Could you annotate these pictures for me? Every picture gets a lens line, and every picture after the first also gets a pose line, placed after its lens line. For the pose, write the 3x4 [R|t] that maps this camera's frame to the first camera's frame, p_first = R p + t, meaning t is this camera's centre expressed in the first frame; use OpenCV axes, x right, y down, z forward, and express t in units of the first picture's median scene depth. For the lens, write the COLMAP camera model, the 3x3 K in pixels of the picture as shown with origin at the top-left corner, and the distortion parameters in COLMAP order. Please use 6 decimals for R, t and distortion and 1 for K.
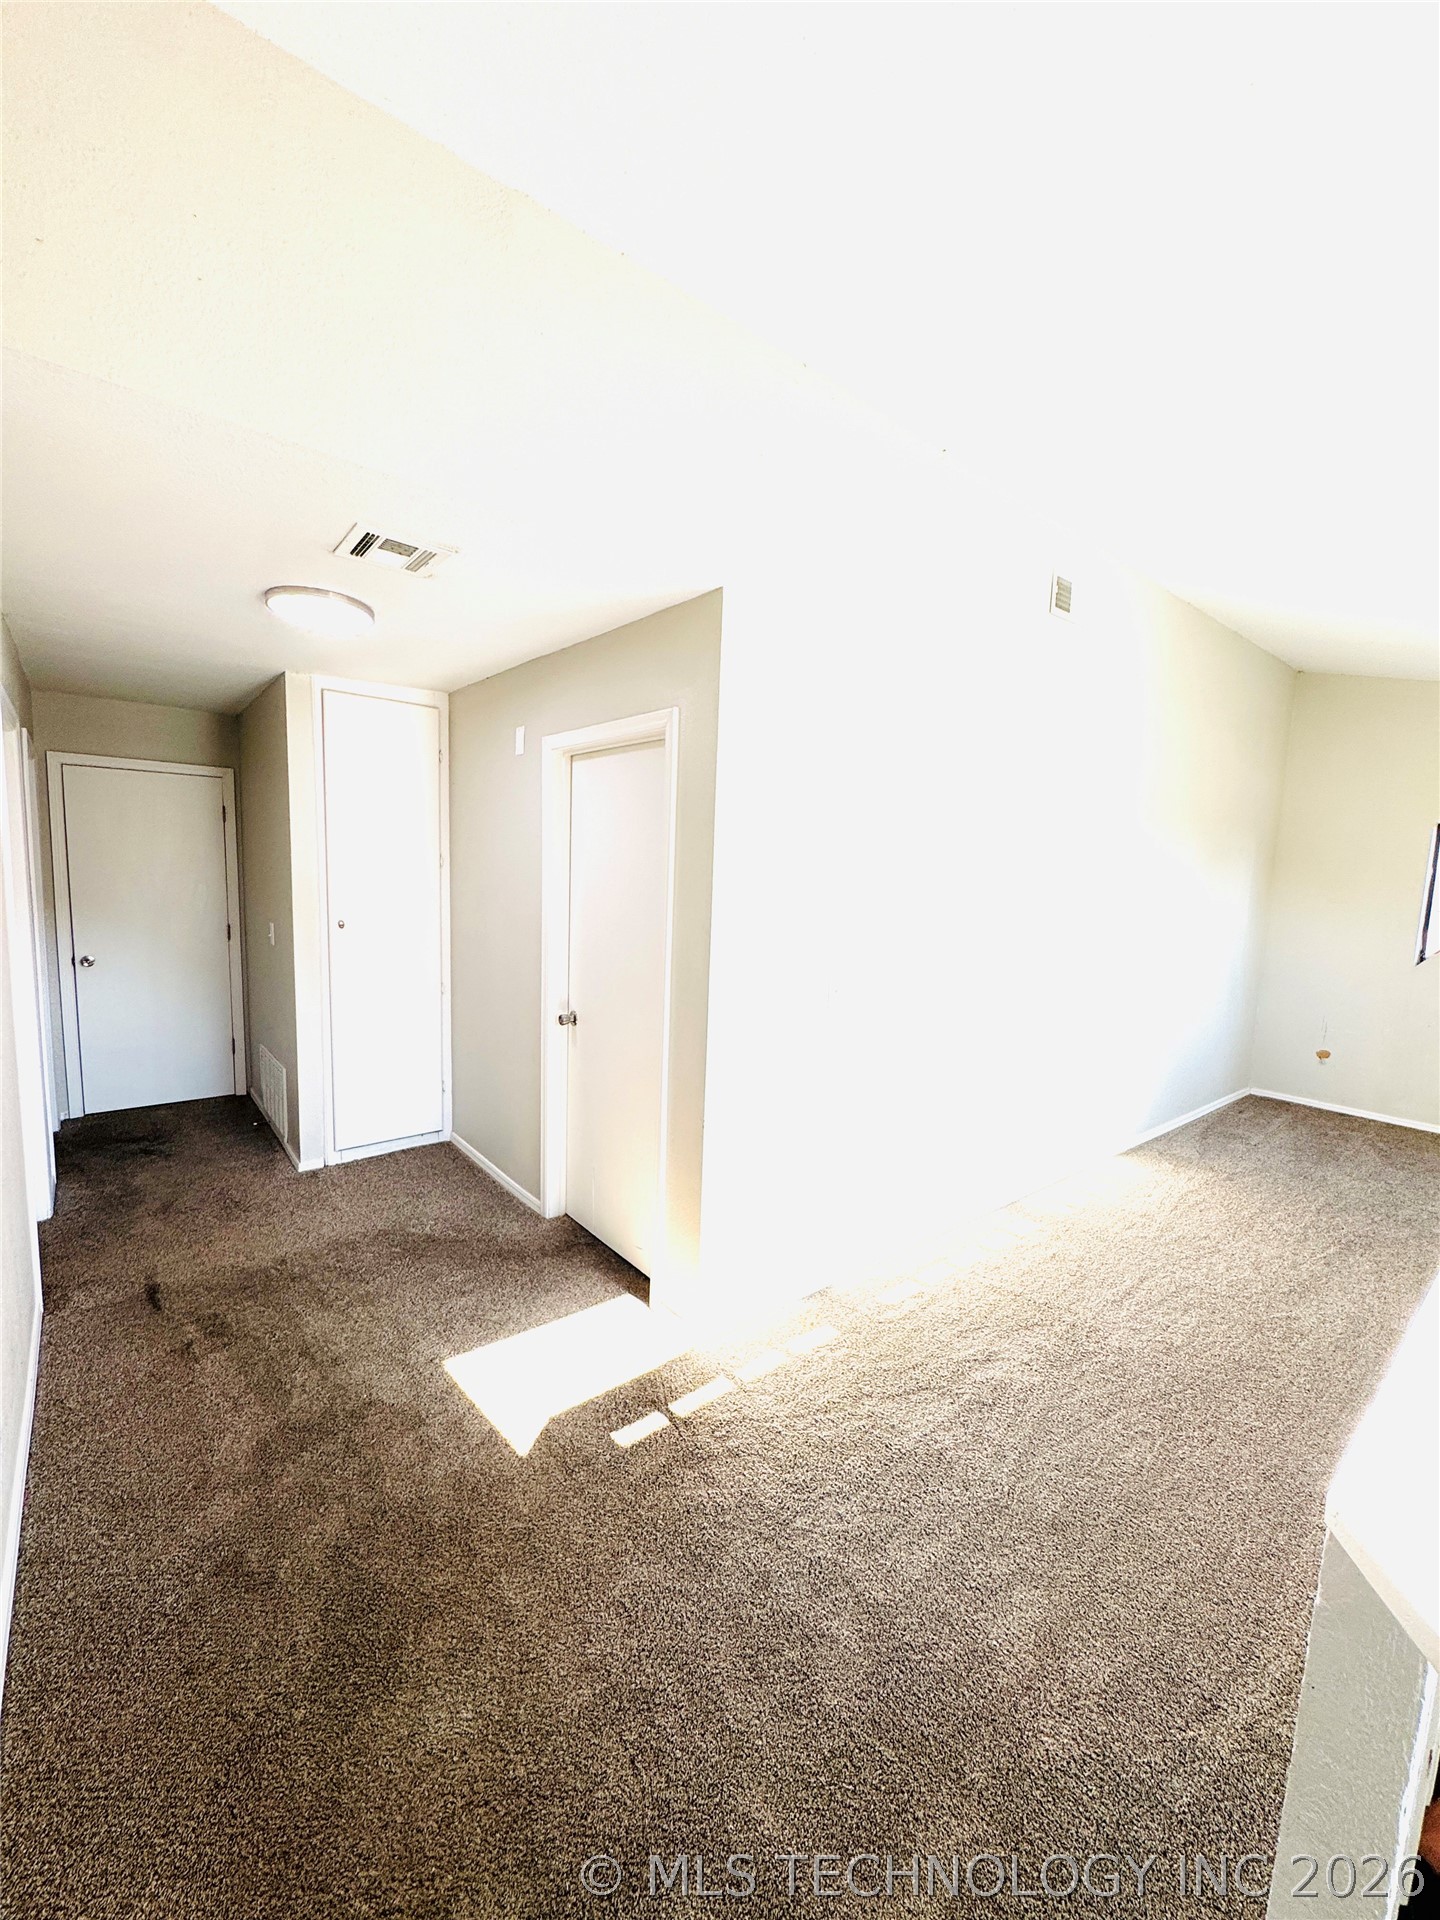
lens RADIAL K [[766.3, 0, 727.2], [0, 766.3, 951.4], [0, 0, 1]] dist [-0.002370, 0.000239]
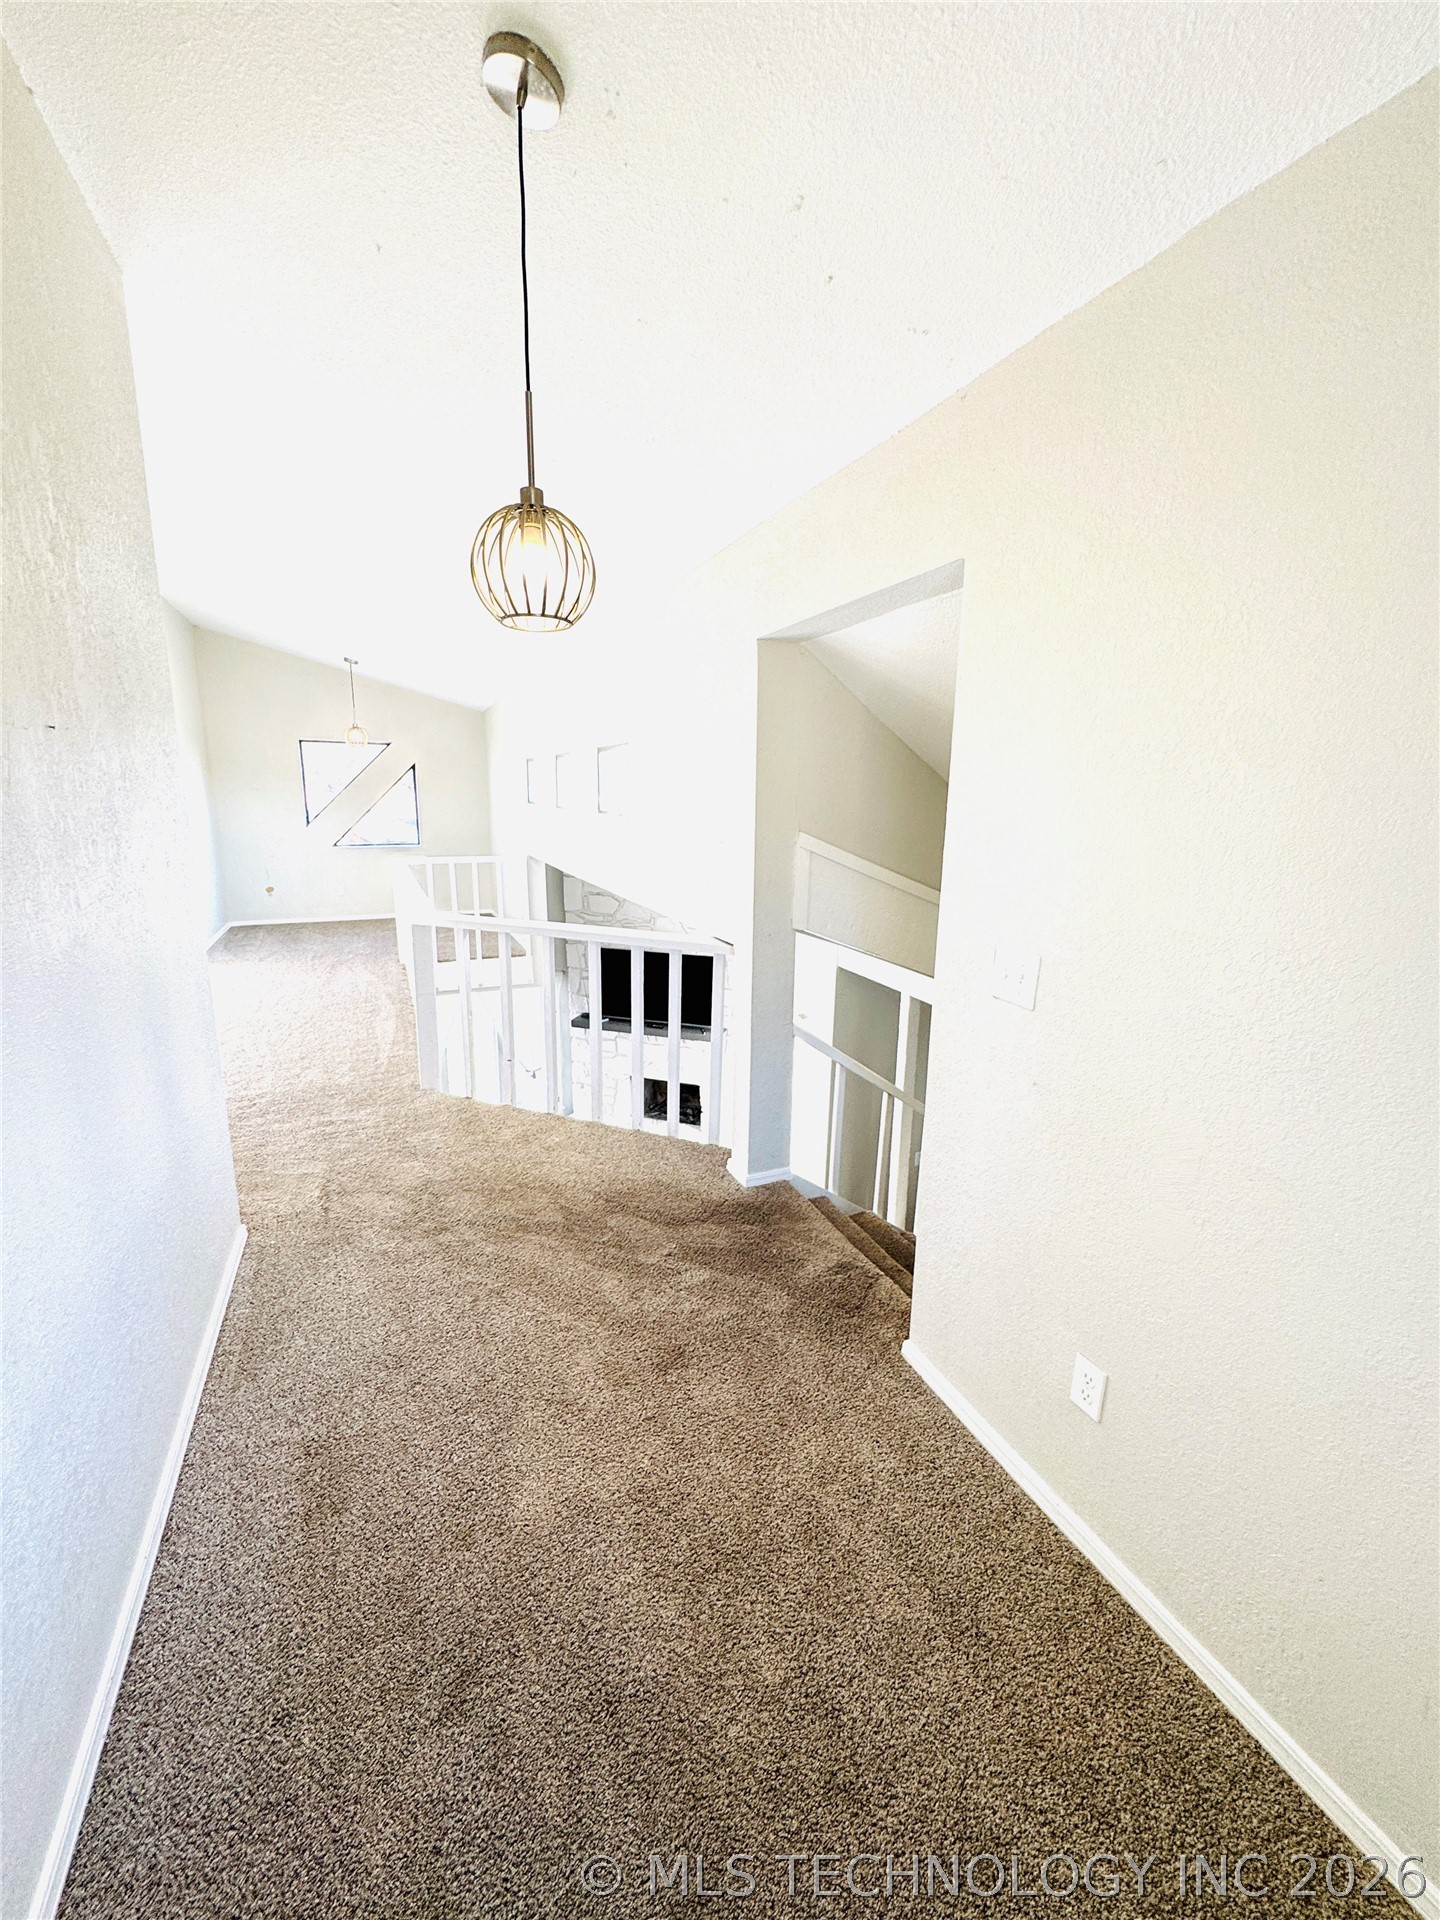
lens RADIAL K [[766.3, 0, 729.2], [0, 766.3, 954.2], [0, 0, 1]] dist [-0.002370, 0.000239]
pose [[0.256227, -0.236764, 0.937171, -0.576138], [0.104866, 0.970624, 0.216545, 0.027953], [-0.960911, 0.042793, 0.273529, -0.388262]]
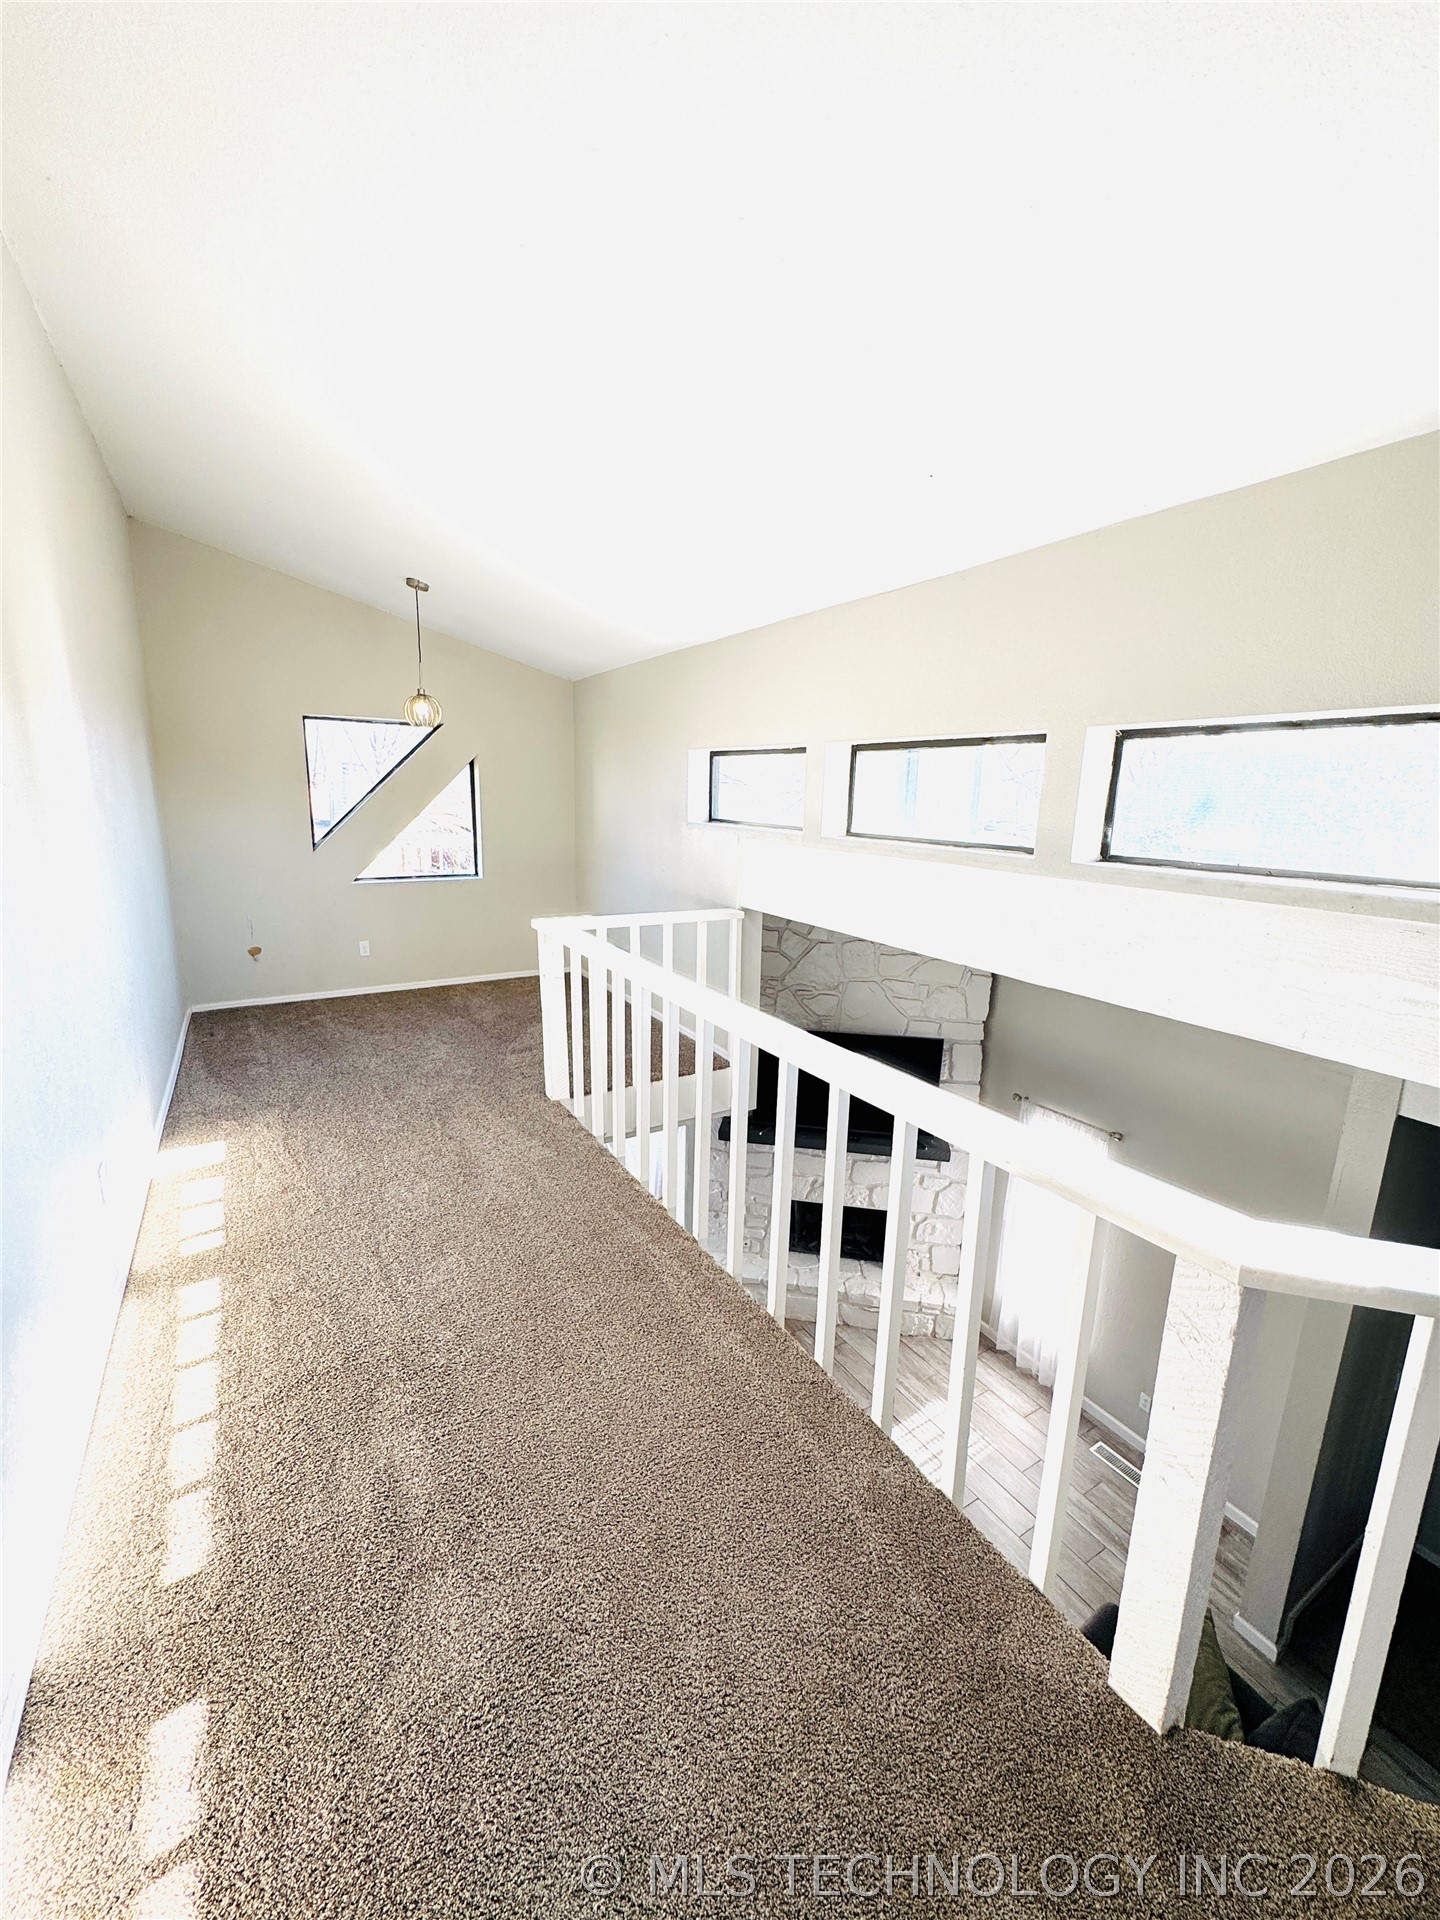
lens RADIAL K [[766.3, 0, 713.8], [0, 766.3, 957.5], [0, 0, 1]] dist [-0.002370, 0.000239]
pose [[0.143260, -0.238831, 0.960436, -0.098808], [0.086580, 0.969749, 0.228233, -0.037329], [-0.985891, 0.050458, 0.159604, 0.322687]]
